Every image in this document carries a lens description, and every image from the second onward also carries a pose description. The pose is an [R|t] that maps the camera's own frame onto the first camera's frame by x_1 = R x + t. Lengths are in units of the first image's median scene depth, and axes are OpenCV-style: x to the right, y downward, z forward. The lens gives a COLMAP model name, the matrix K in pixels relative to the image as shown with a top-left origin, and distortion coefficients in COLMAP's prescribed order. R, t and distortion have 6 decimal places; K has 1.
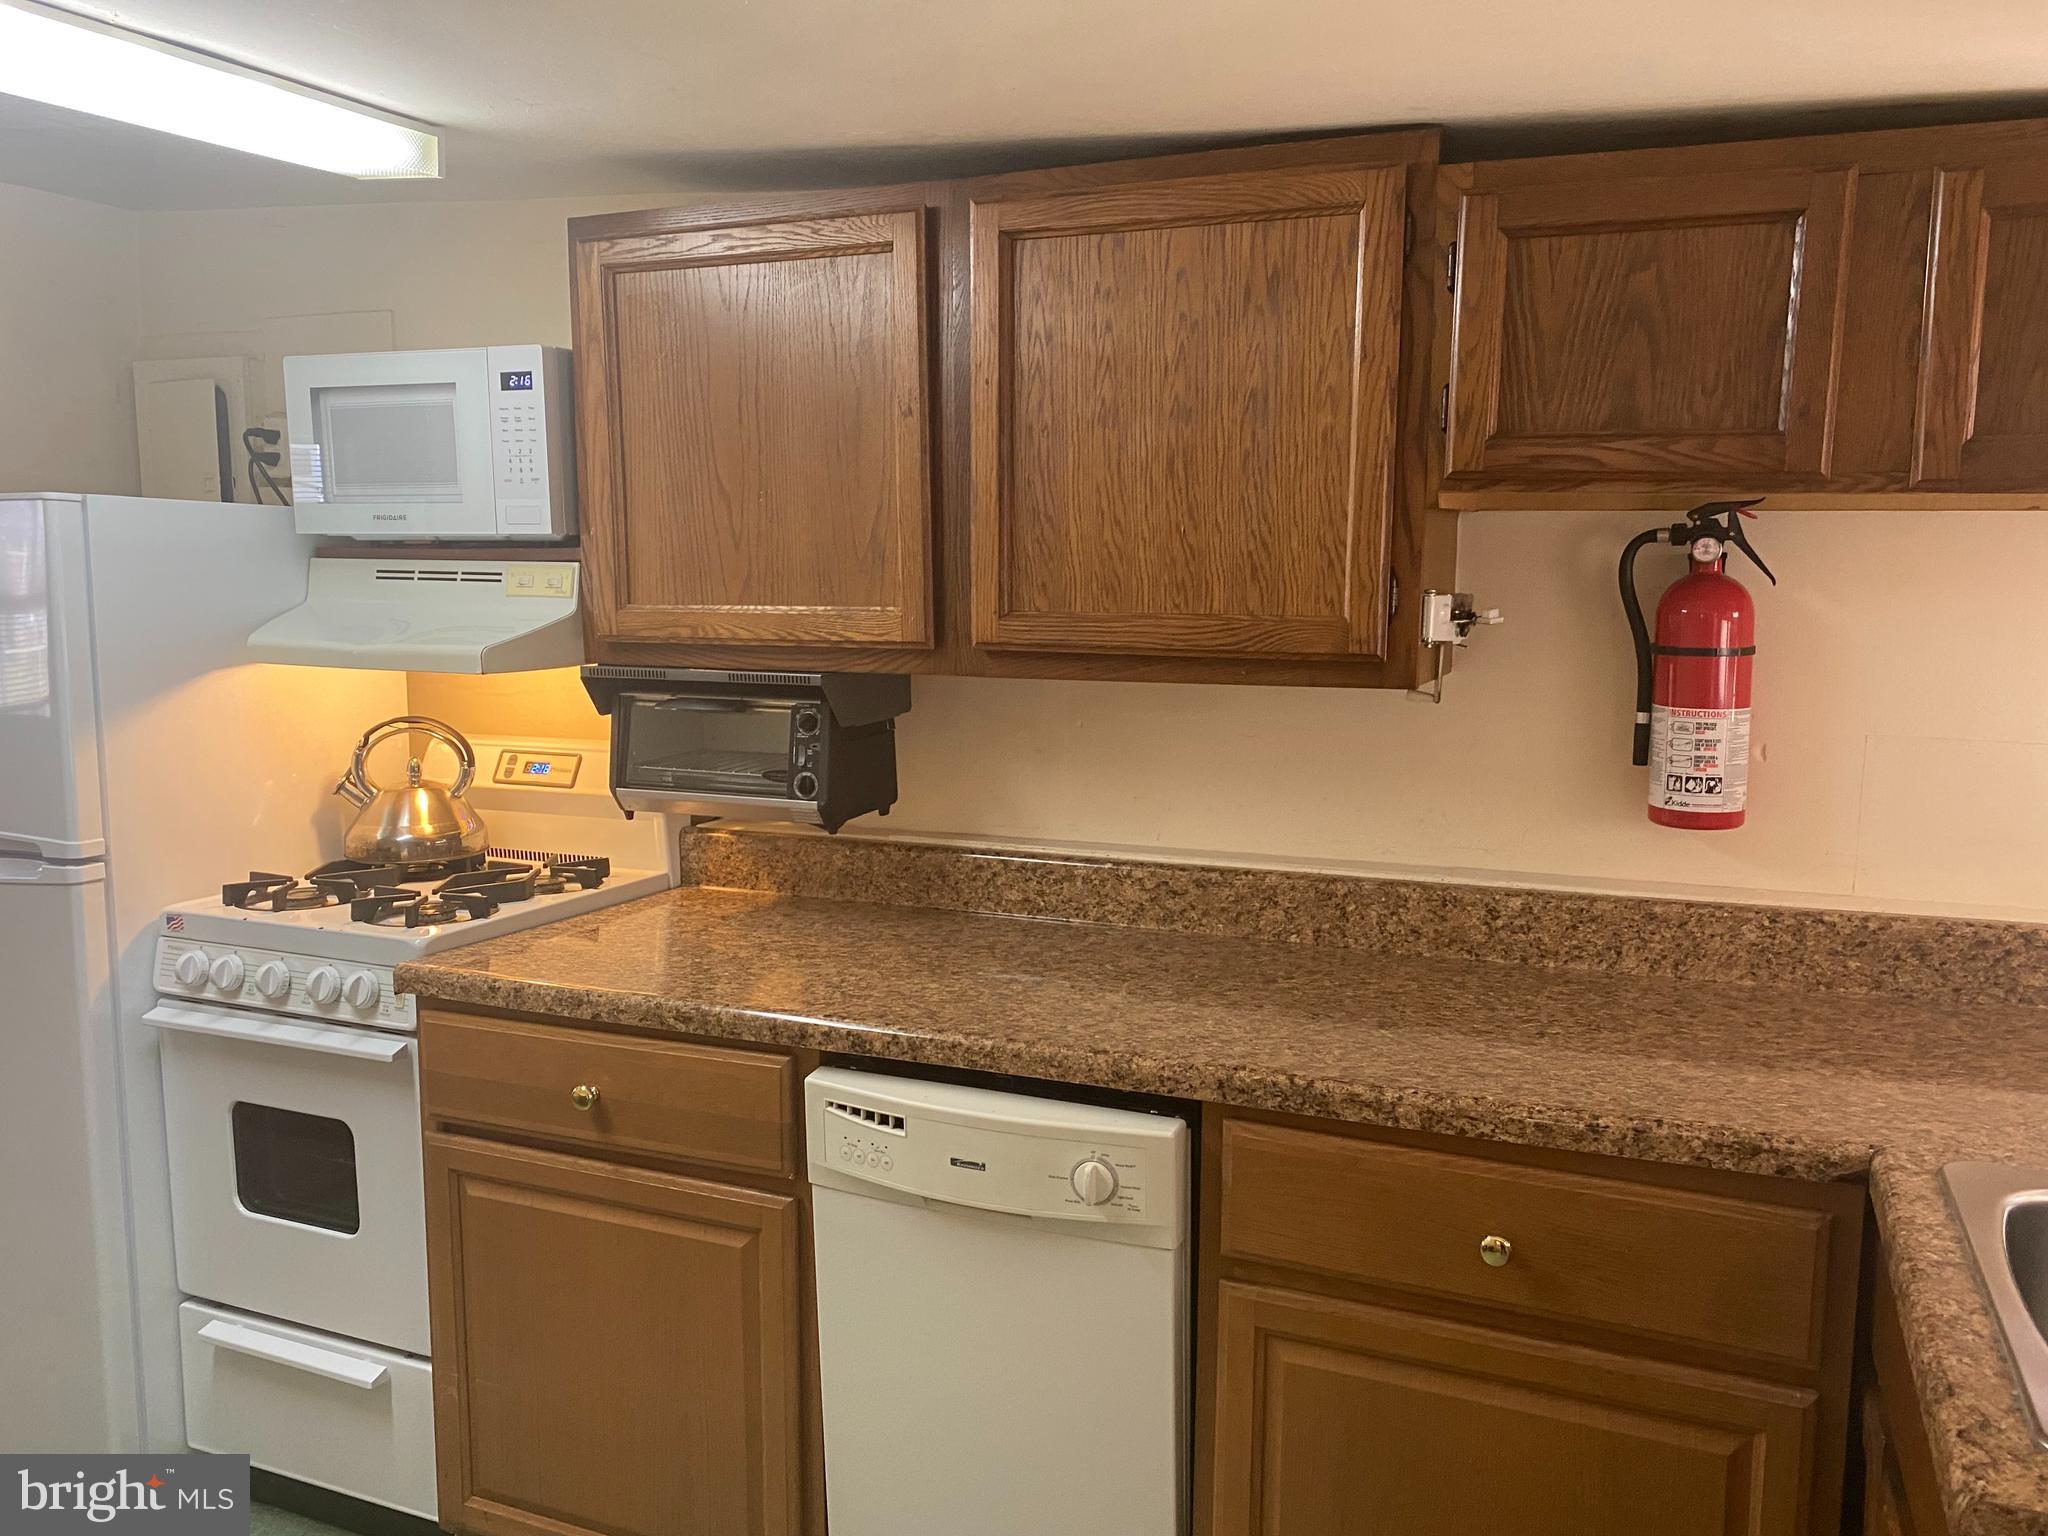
lens RADIAL K [[1555.5, 0, 1025.7], [0, 1555.5, 785.9], [0, 0, 1]] dist [-0.000169, -0.015503]
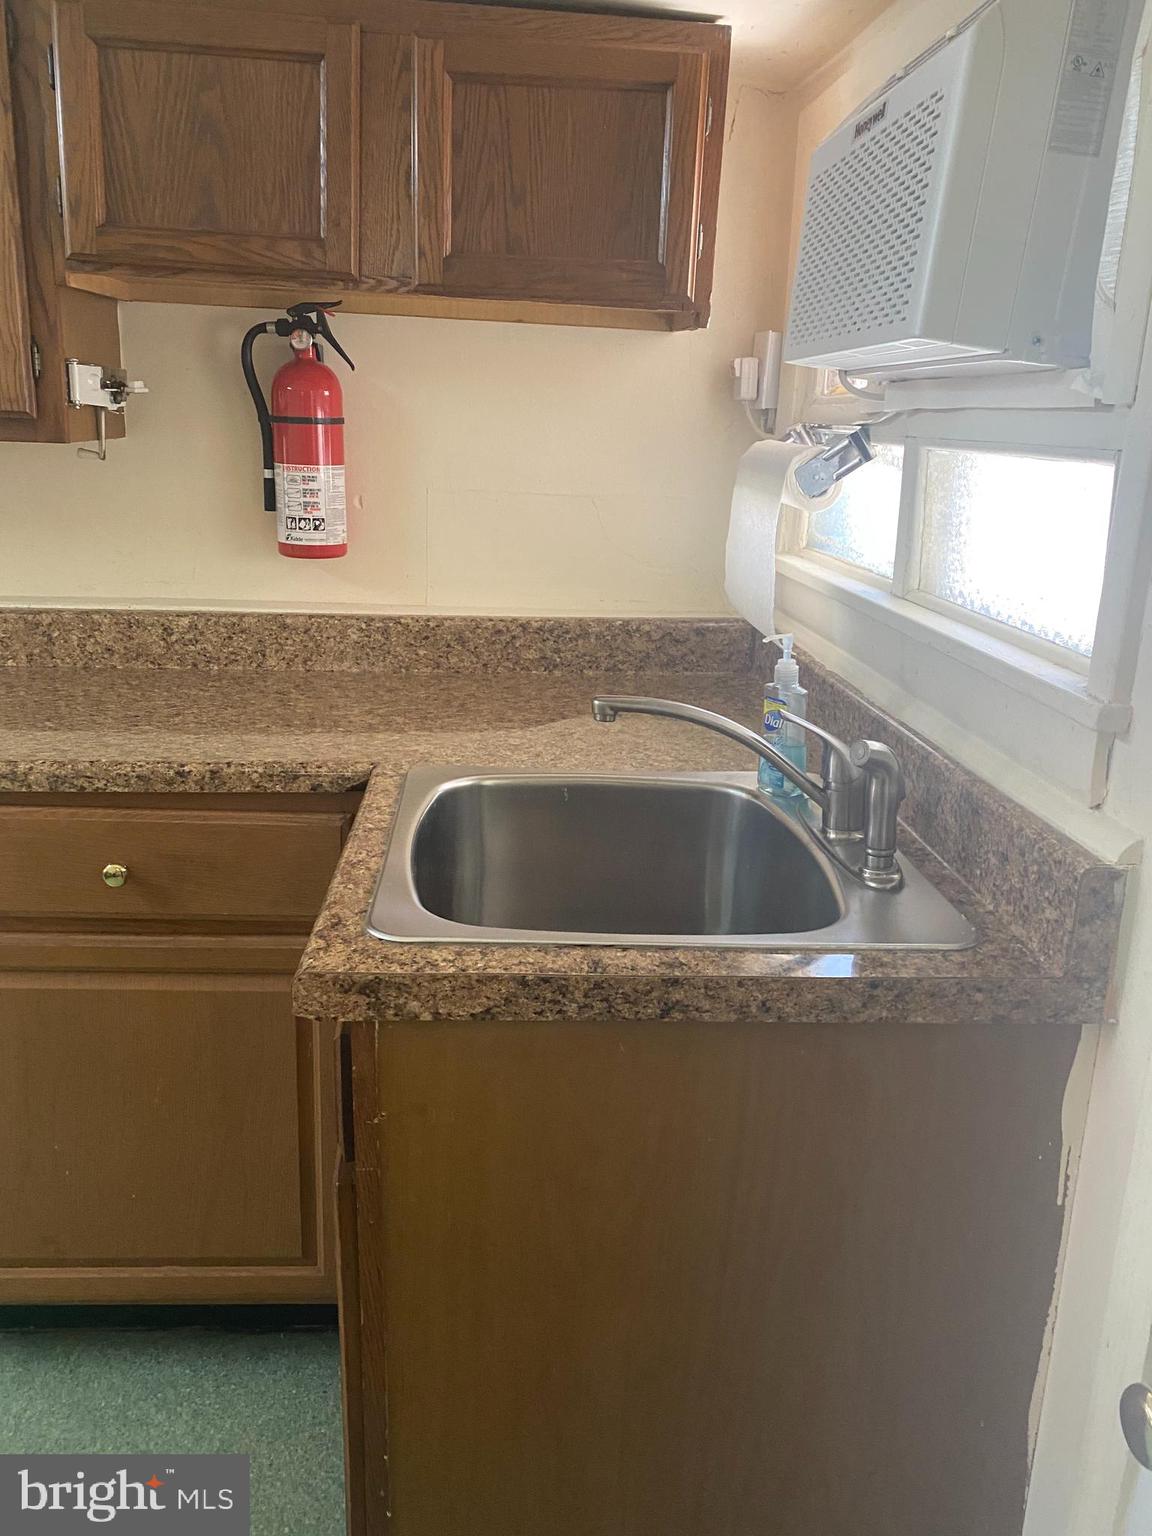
lens RADIAL K [[1166.6, 0, 576.0], [0, 1166.6, 768.0], [0, 0, 1]] dist [-0.000169, -0.015503]
pose [[0.882736, -0.100600, 0.458974, 0.159028], [0.025834, 0.985725, 0.166369, 0.046096], [-0.469159, -0.135003, 0.872734, -0.010999]]
